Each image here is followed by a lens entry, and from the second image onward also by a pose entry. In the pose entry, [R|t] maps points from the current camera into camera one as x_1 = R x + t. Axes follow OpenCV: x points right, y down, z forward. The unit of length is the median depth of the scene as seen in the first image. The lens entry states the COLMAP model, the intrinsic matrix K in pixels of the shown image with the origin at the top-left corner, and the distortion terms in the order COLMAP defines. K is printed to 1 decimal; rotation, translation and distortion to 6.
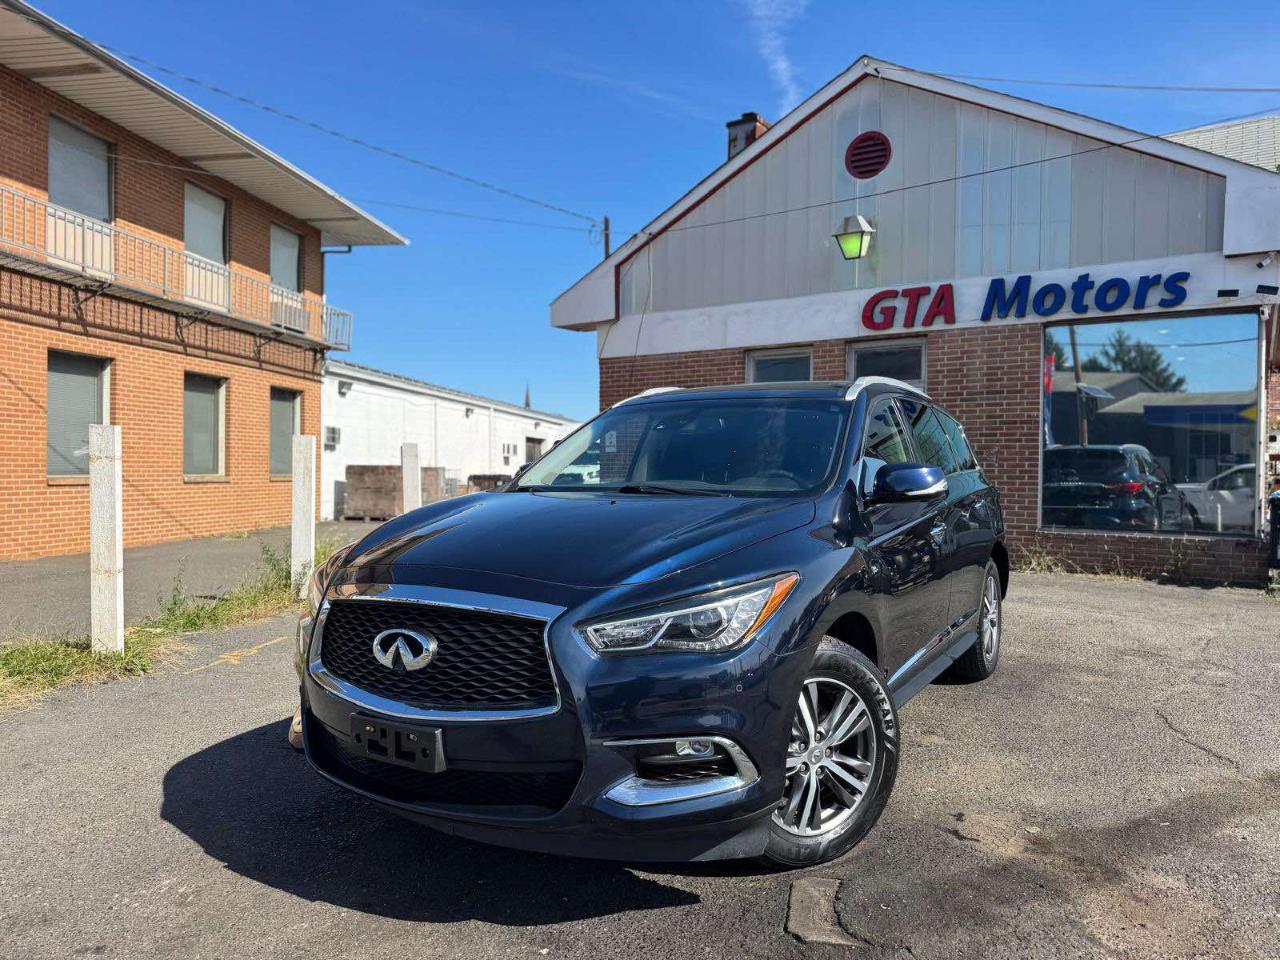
lens RADIAL K [[896.4, 0, 640.9], [0, 896.4, 483.9], [0, 0, 1]] dist [0.085004, -0.129272]
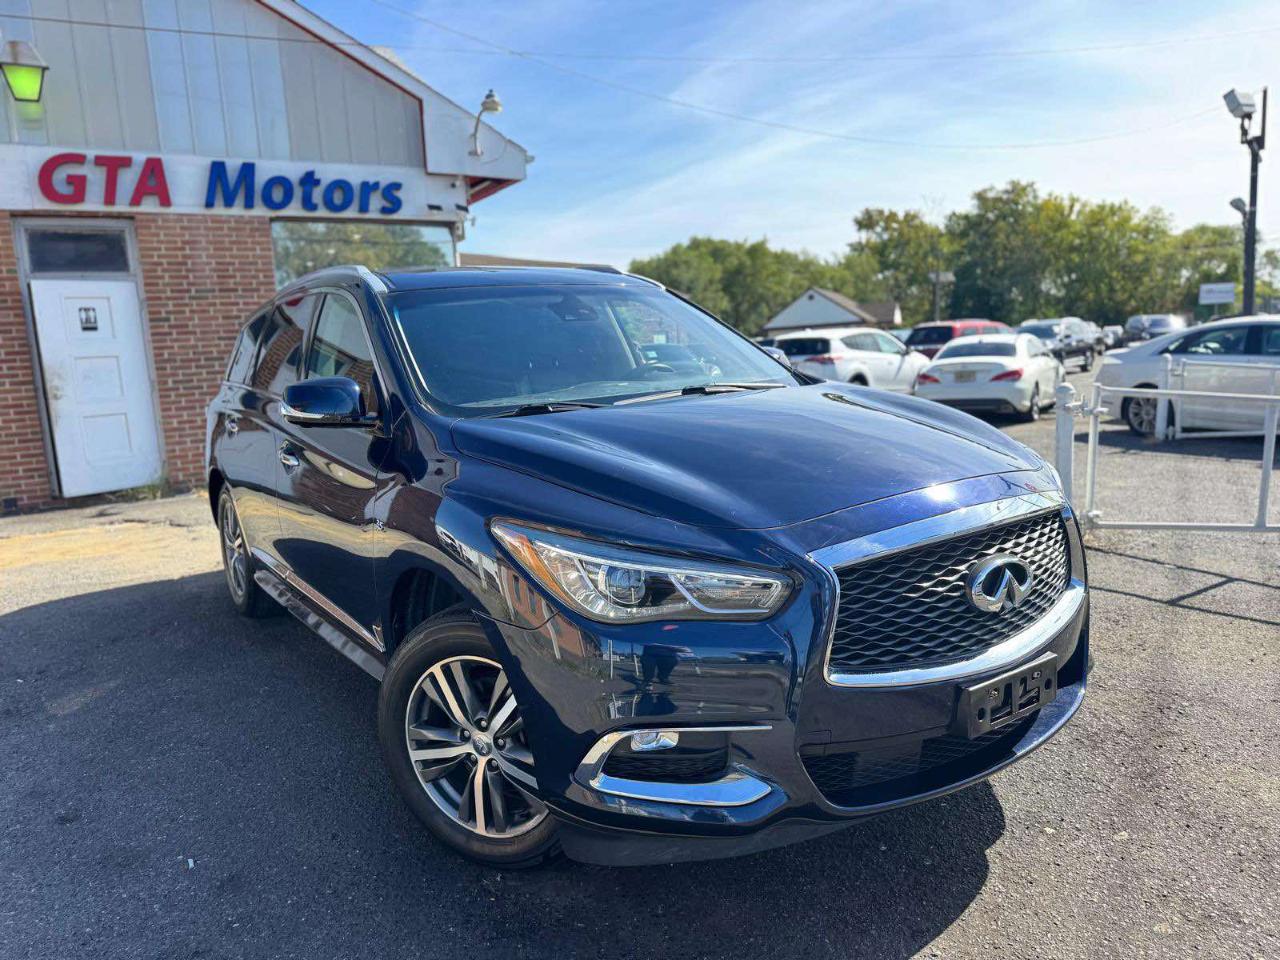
lens RADIAL K [[911.1, 0, 650.9], [0, 911.1, 478.5], [0, 0, 1]] dist [0.015427, -0.021915]
pose [[0.417535, -0.158216, 0.894780, -0.275516], [0.074398, 0.987371, 0.139871, -0.011779], [-0.905610, 0.008169, 0.424033, 0.231925]]
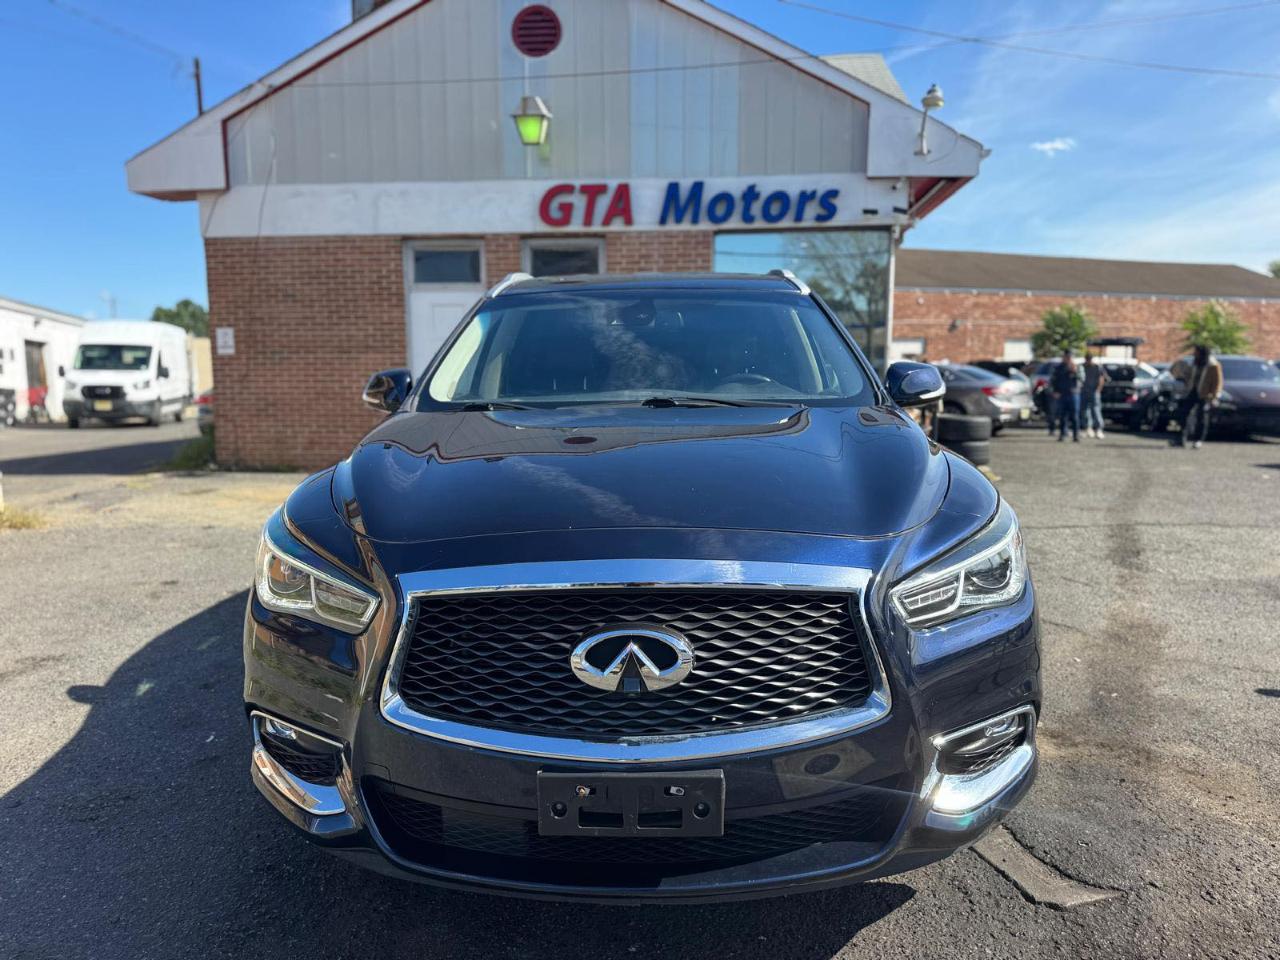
lens RADIAL K [[896.4, 0, 640.9], [0, 896.4, 483.9], [0, 0, 1]] dist [0.085004, -0.129272]
pose [[0.873614, -0.070811, 0.481441, -0.141881], [0.020882, 0.993900, 0.108291, -0.002759], [-0.486172, -0.084551, 0.869763, 0.114621]]
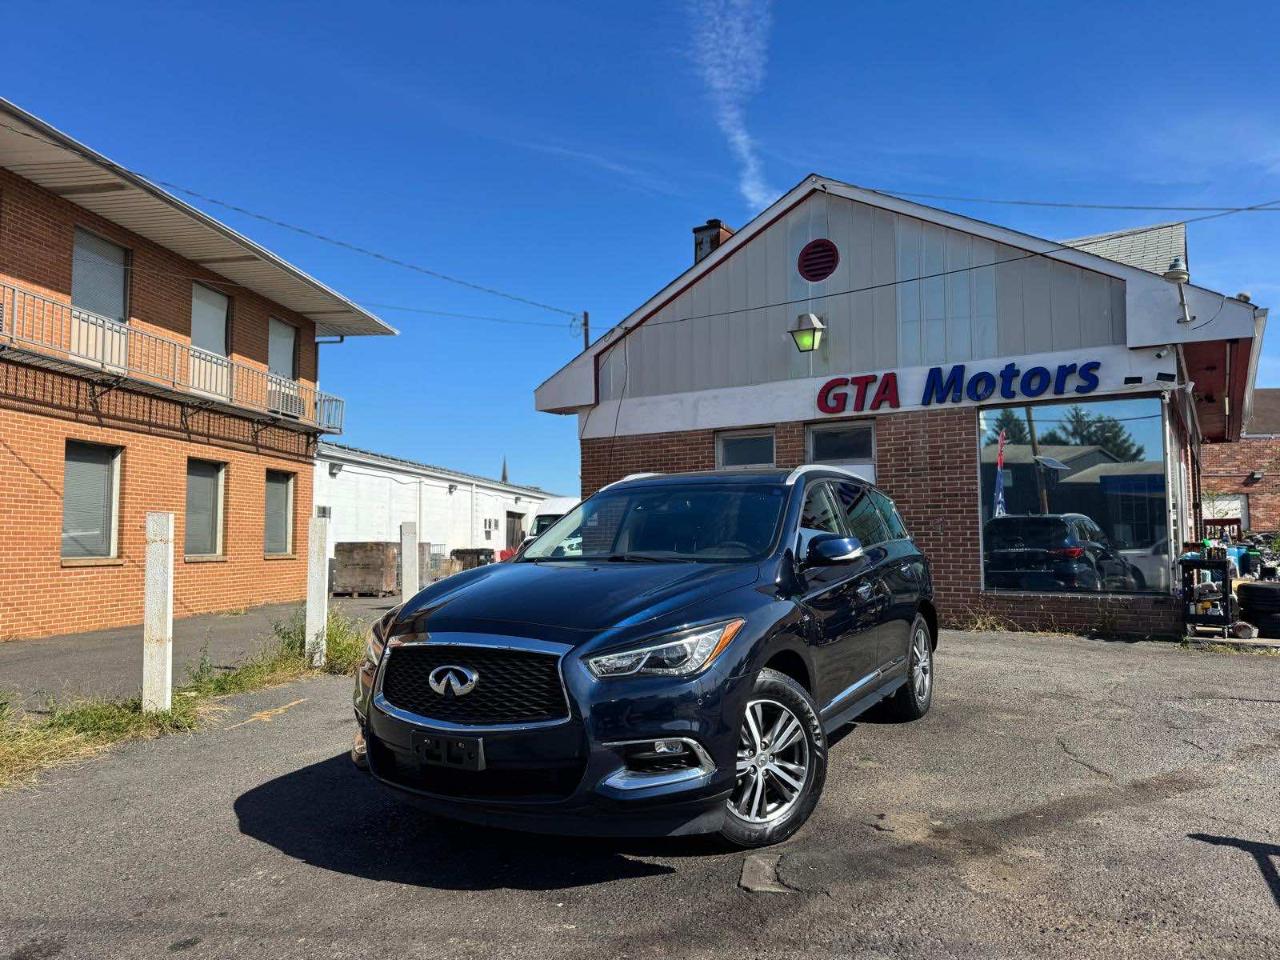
lens RADIAL K [[896.4, 0, 640.9], [0, 896.4, 483.9], [0, 0, 1]] dist [0.085004, -0.129272]
pose [[0.999559, -0.014161, 0.026095, -0.003061], [0.016203, 0.996682, -0.079768, 0.000588], [-0.024878, 0.080155, 0.996472, -0.096320]]
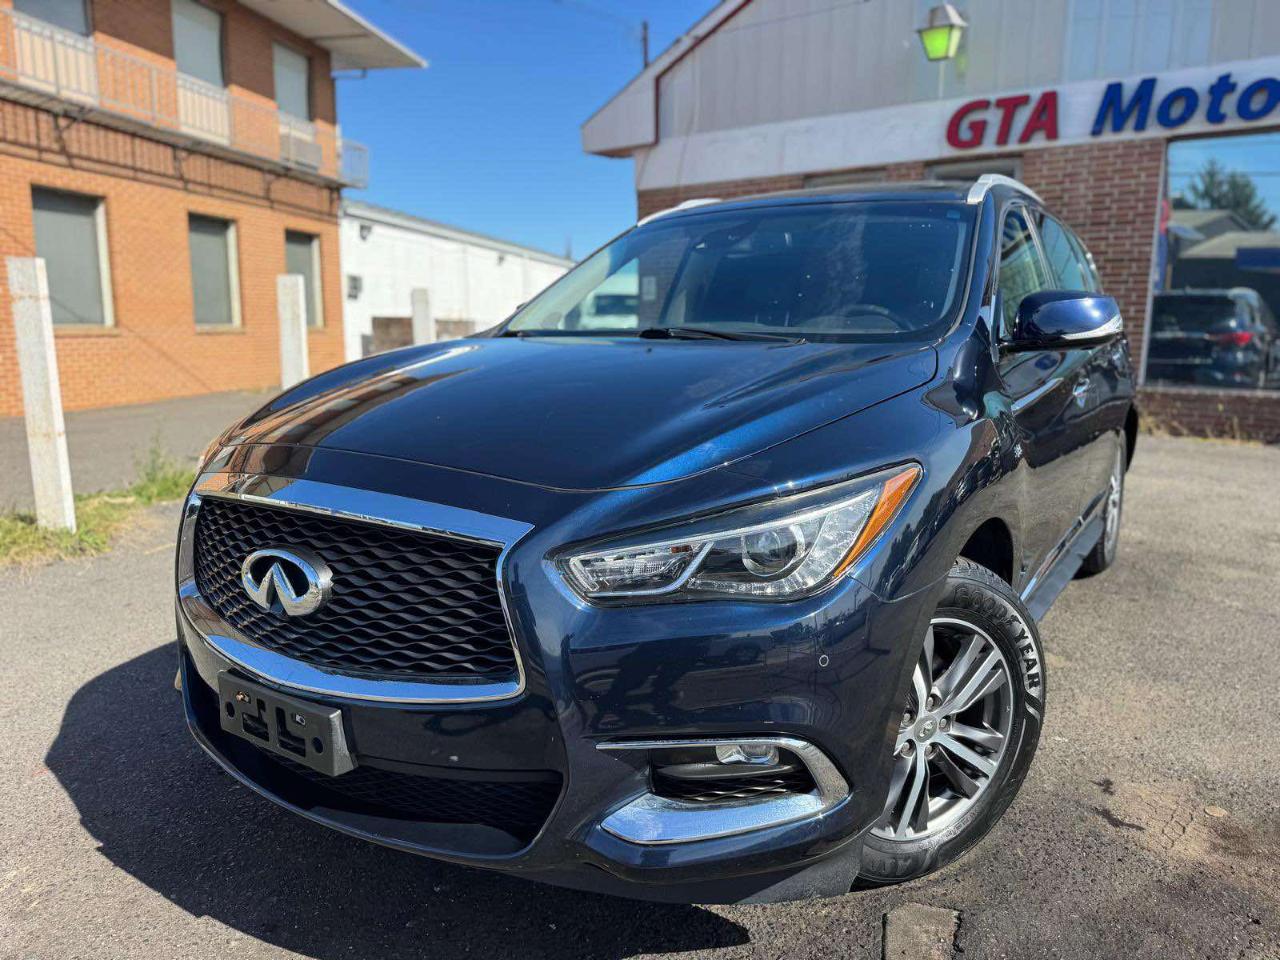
lens RADIAL K [[904.7, 0, 639.9], [0, 904.7, 476.0], [0, 0, 1]] dist [0.042221, -0.056018]
pose [[0.998778, 0.007498, -0.048842, 0.003850], [-0.000069, 0.988631, 0.150364, 0.003879], [0.049414, -0.150177, 0.987424, 0.101134]]
